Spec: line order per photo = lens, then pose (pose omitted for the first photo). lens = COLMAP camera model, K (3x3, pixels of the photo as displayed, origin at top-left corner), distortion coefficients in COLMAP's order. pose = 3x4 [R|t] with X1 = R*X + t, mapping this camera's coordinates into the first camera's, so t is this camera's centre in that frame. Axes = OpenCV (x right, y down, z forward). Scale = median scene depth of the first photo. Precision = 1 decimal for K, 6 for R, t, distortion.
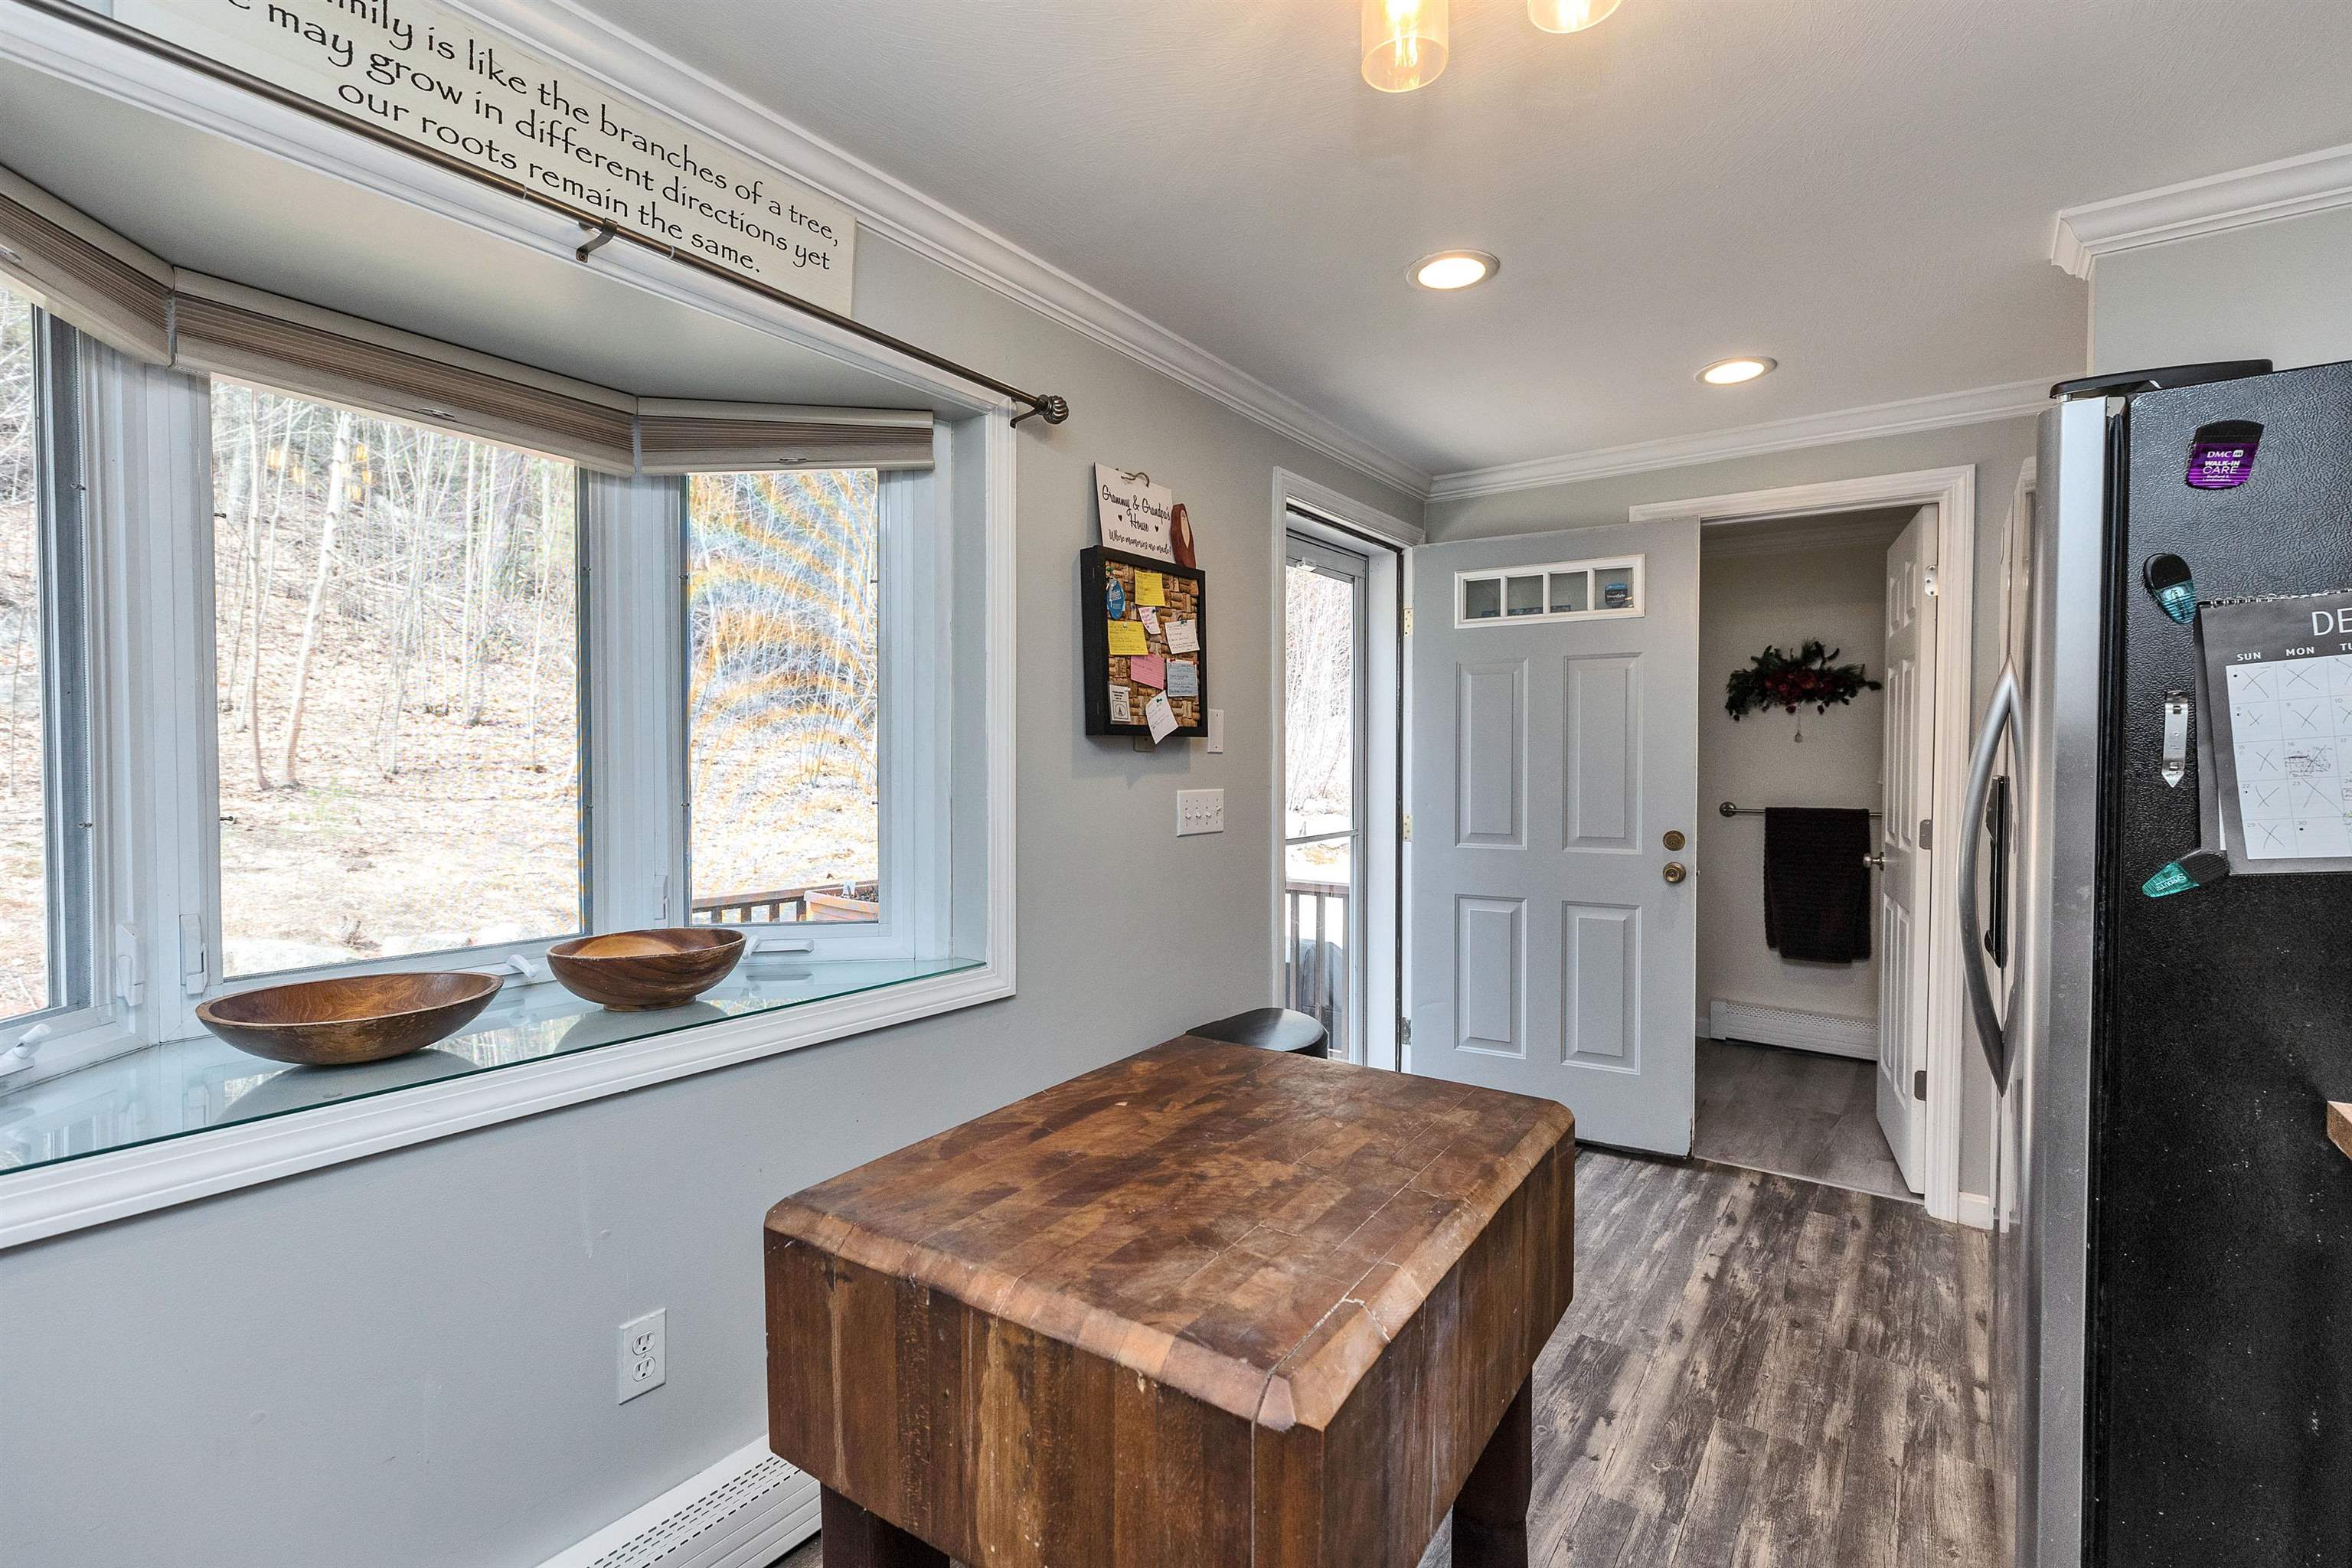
lens RADIAL K [[1072.3, 0, 1181.6], [0, 1072.3, 787.0], [0, 0, 1]] dist [0.004498, -0.000729]
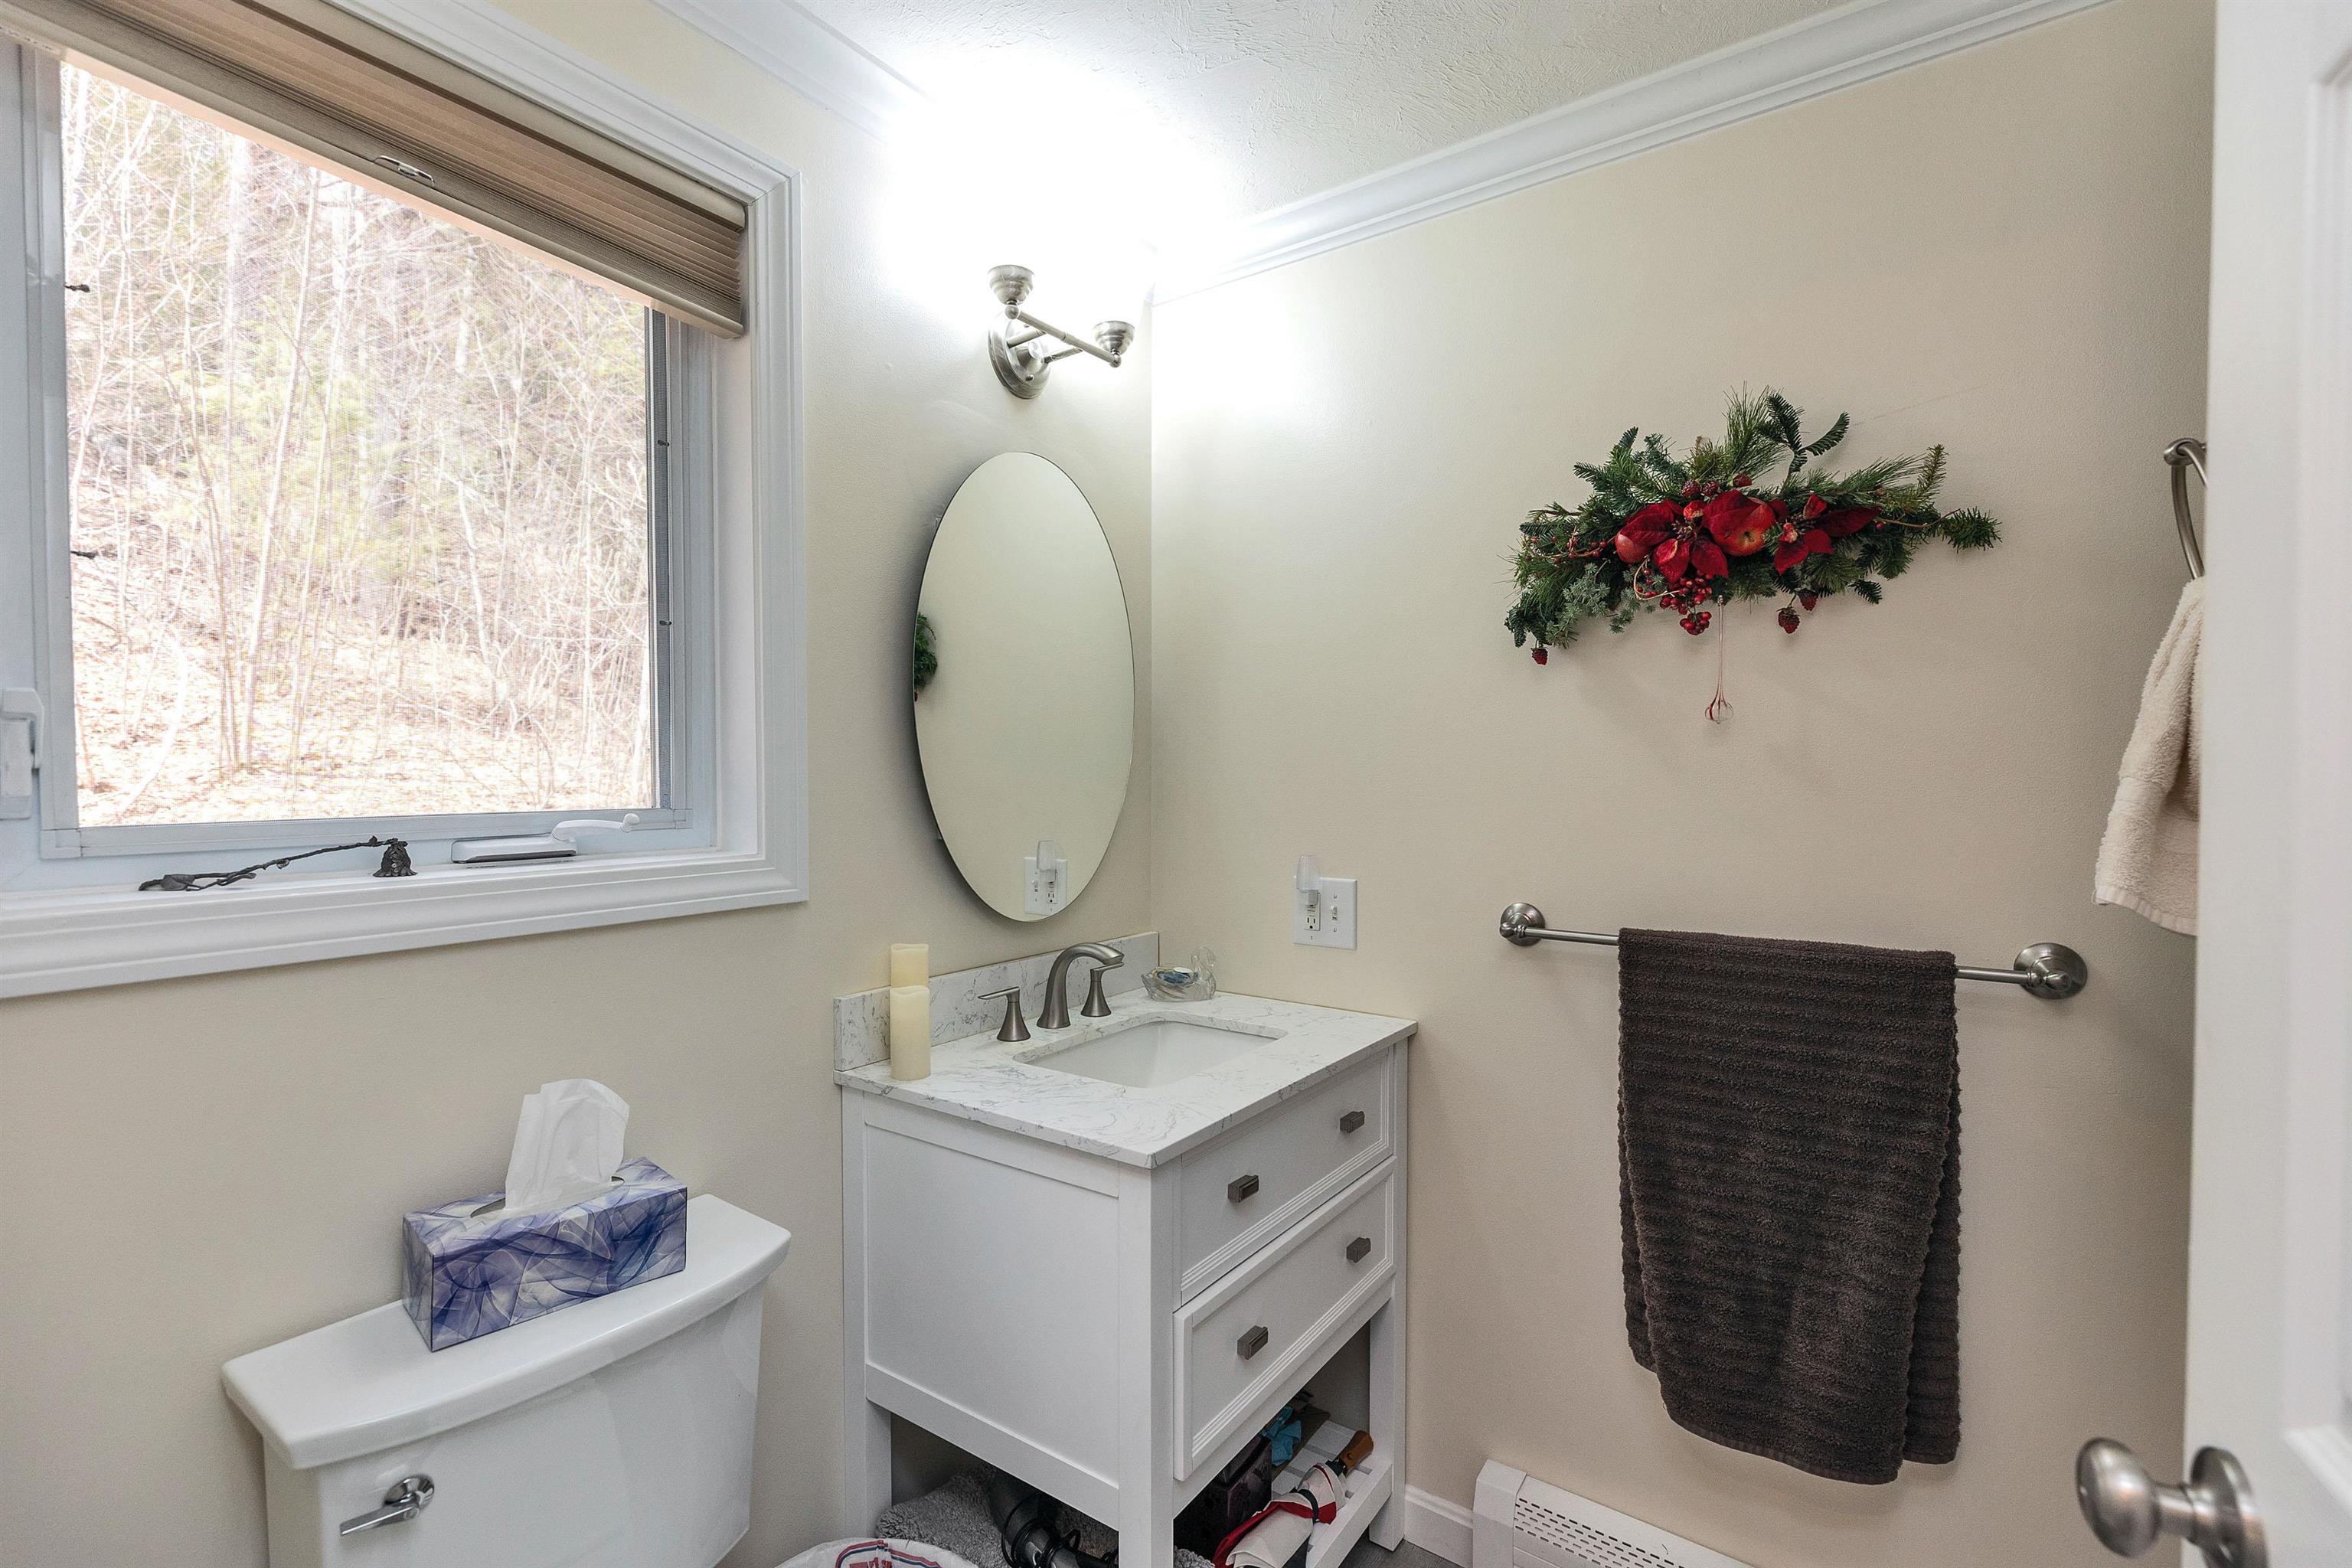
lens RADIAL K [[1072.3, 0, 1181.6], [0, 1072.3, 787.0], [0, 0, 1]] dist [0.004498, -0.000729]
pose [[0.999813, -0.002381, 0.019193, 0.413727], [0.002503, 0.999977, -0.006319, -0.022290], [-0.019178, 0.006366, 0.999796, 0.693208]]
